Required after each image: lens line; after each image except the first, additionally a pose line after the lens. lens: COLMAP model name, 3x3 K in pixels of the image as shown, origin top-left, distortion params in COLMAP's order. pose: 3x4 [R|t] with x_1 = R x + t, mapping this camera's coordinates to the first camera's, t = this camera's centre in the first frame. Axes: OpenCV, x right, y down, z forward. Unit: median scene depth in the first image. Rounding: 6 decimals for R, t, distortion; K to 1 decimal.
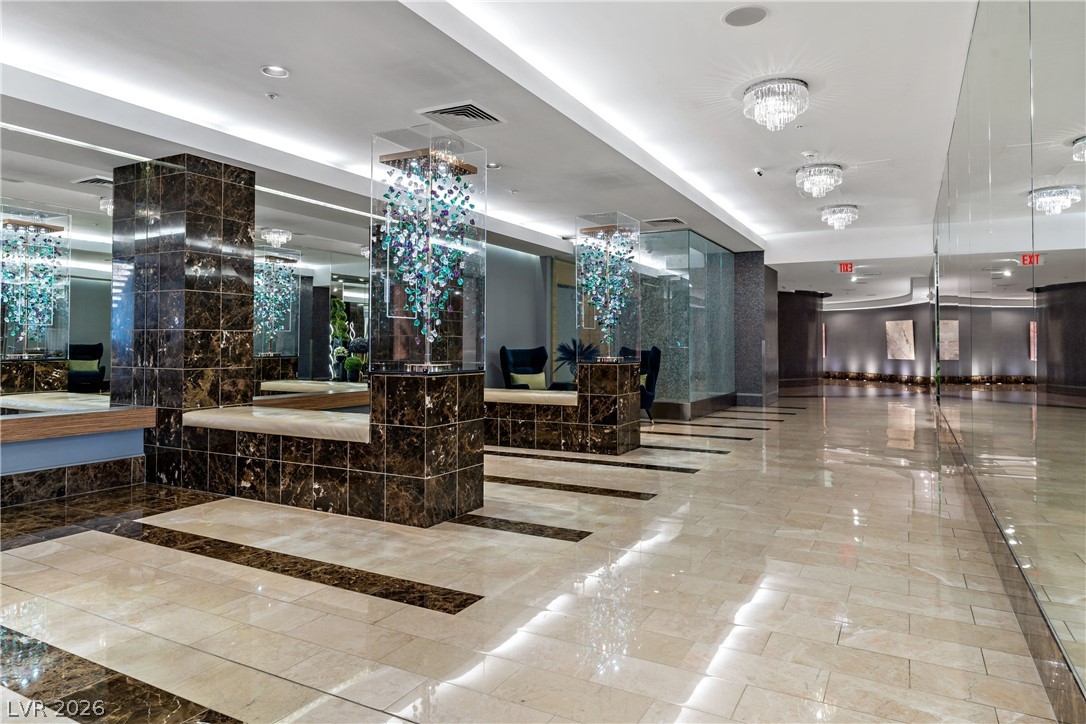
lens RADIAL K [[661.8, 0, 530.1], [0, 661.8, 325.0], [0, 0, 1]] dist [0.004643, -0.003296]
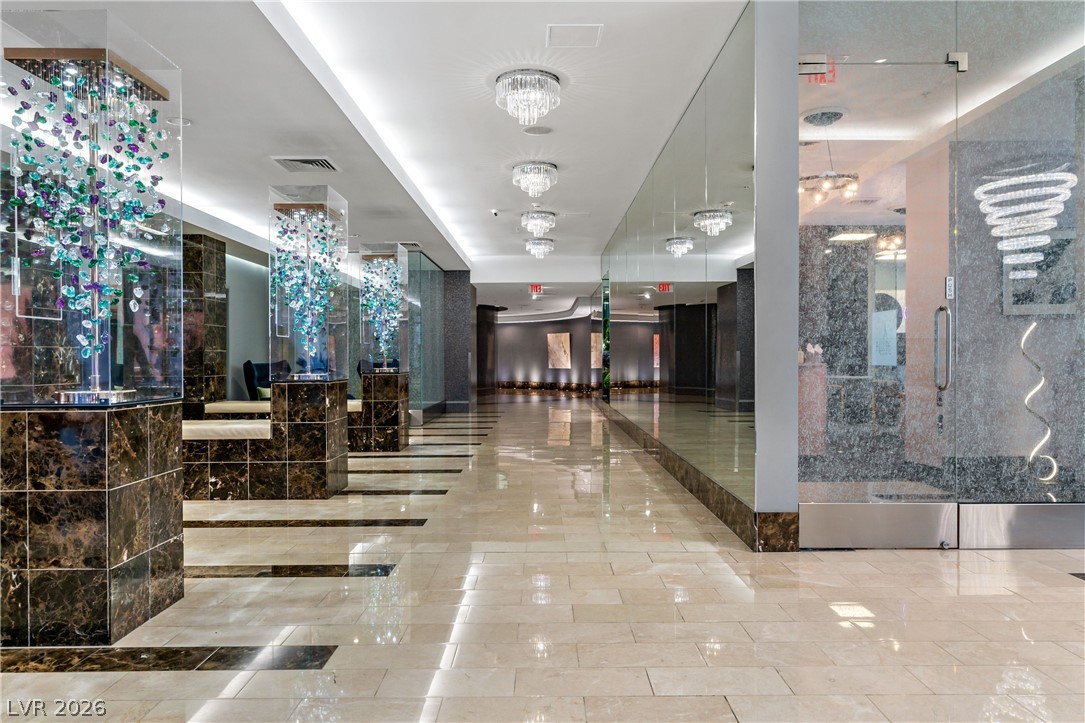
lens RADIAL K [[755.0, 0, 543.8], [0, 755.0, 361.3], [0, 0, 1]] dist [0.006718, 0.000228]
pose [[0.870761, -0.013874, 0.491510, -0.162420], [-0.003417, 0.999407, 0.034264, -0.005267], [-0.491694, -0.031516, 0.870197, -0.156283]]
